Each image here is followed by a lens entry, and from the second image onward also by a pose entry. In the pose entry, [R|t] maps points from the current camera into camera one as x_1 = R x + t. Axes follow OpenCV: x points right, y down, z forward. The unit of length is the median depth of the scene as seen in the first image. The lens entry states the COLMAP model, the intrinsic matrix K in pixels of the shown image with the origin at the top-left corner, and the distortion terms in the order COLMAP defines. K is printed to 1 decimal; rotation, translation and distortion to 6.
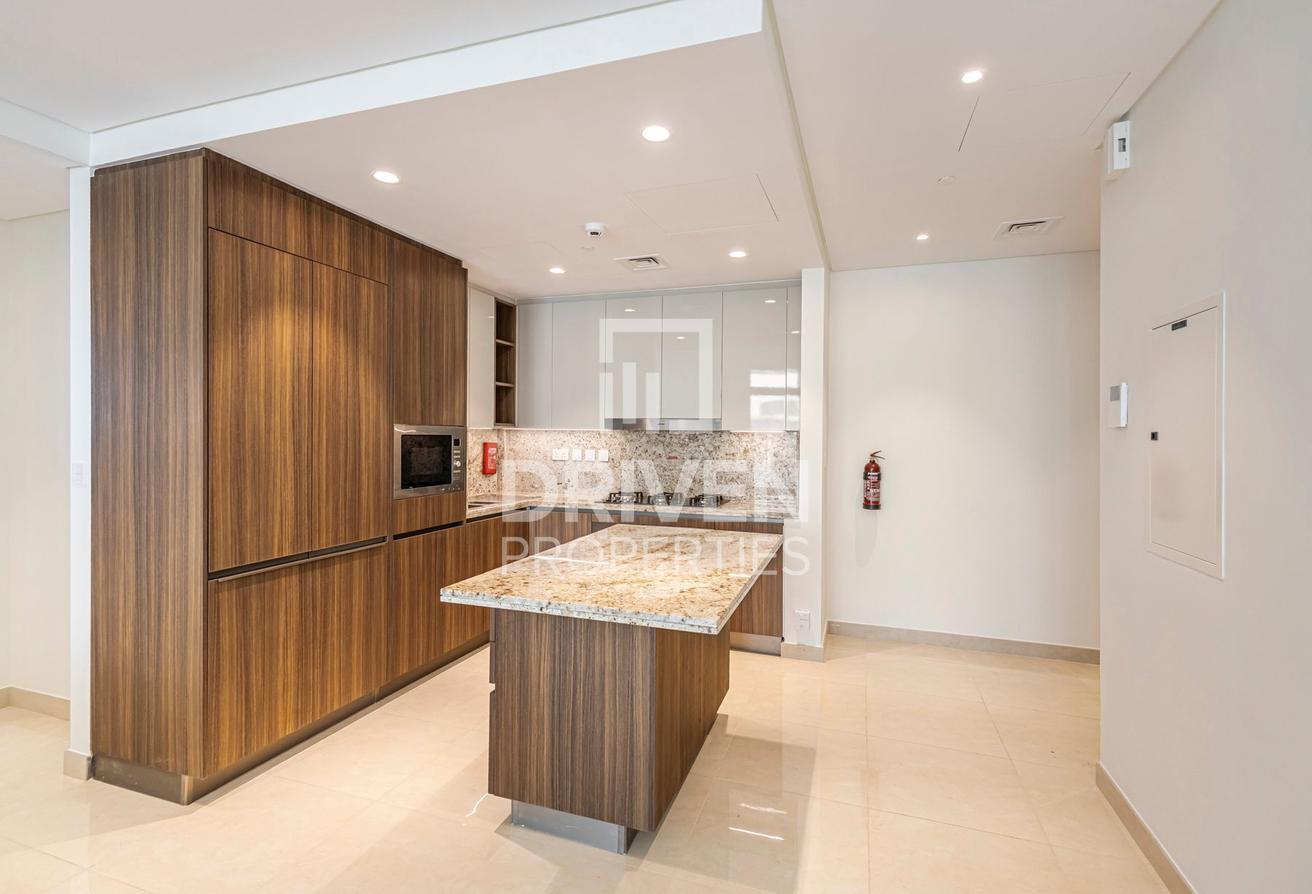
lens RADIAL K [[603.8, 0, 662.5], [0, 603.8, 437.0], [0, 0, 1]] dist [0.014853, 0.001355]
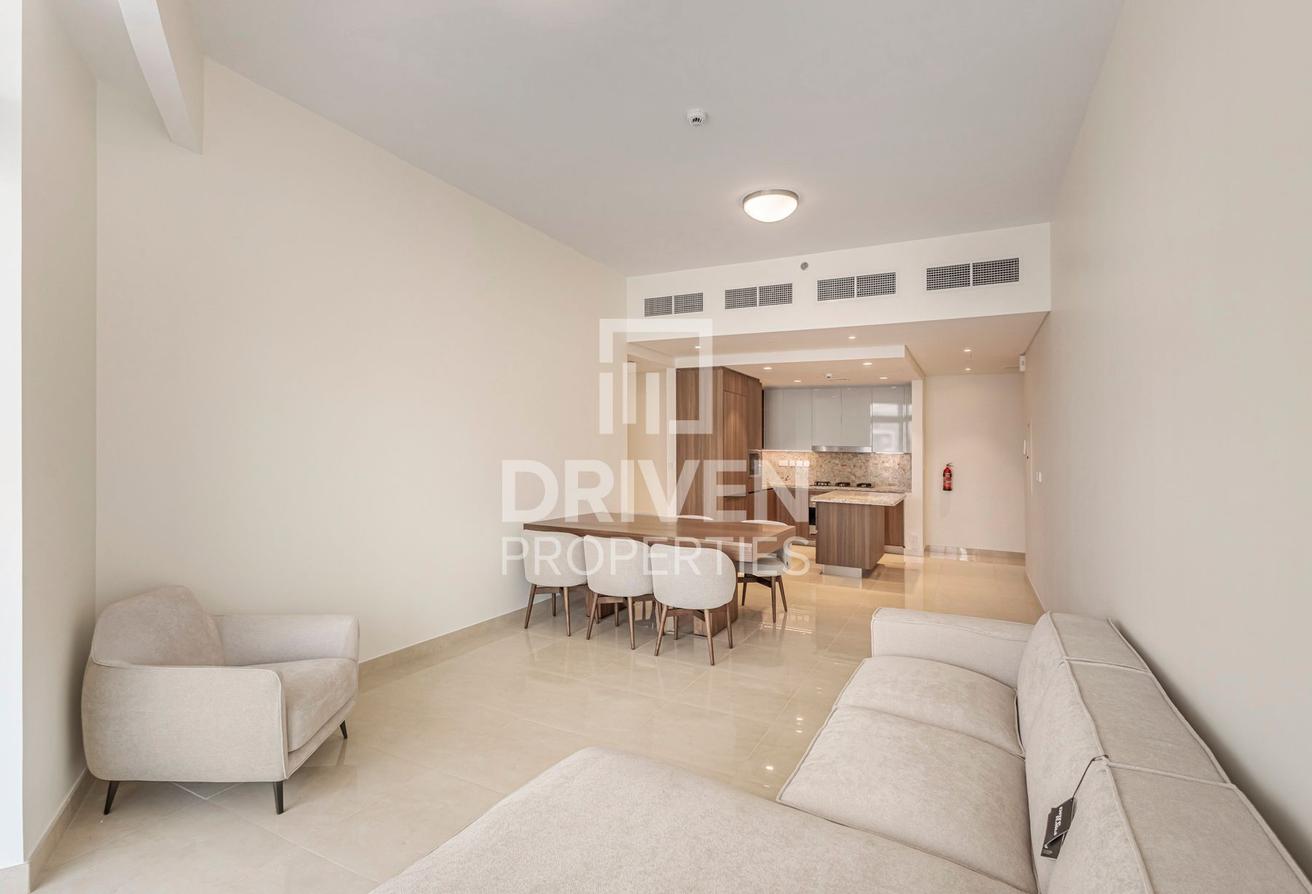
lens RADIAL K [[624.8, 0, 669.4], [0, 624.8, 442.2], [0, 0, 1]] dist [0.015561, -0.002030]
pose [[0.991941, 0.005042, -0.126601, -0.588242], [-0.006856, 0.999880, -0.013898, -0.018407], [0.126516, 0.014654, 0.991856, -2.251092]]
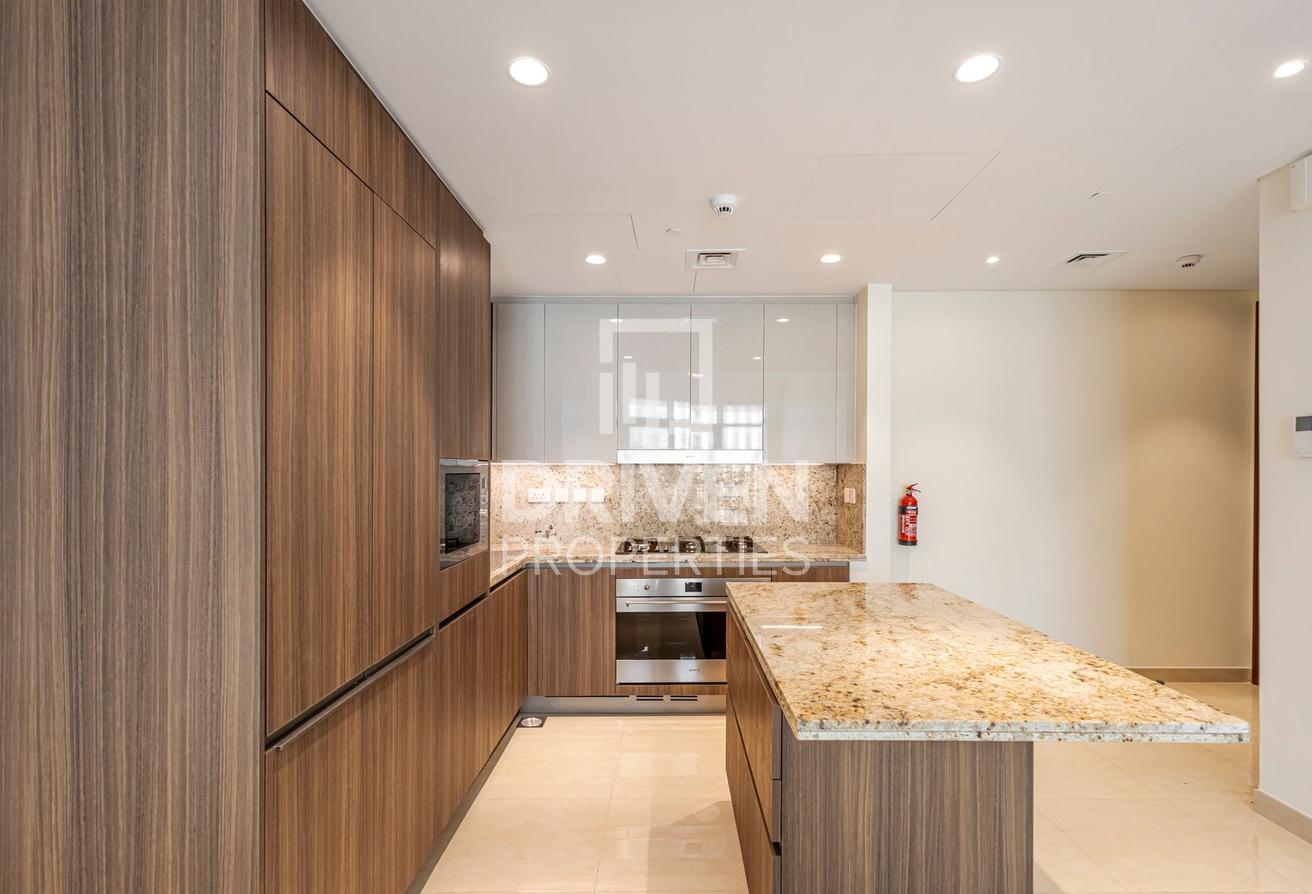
lens RADIAL K [[624.8, 0, 683.2], [0, 624.8, 467.9], [0, 0, 1]] dist [0.015561, -0.002030]
pose [[0.945481, -0.010311, 0.325513, -0.554802], [0.011091, 0.999938, -0.000541, -0.009294], [-0.325487, 0.004122, 0.945538, 0.342193]]
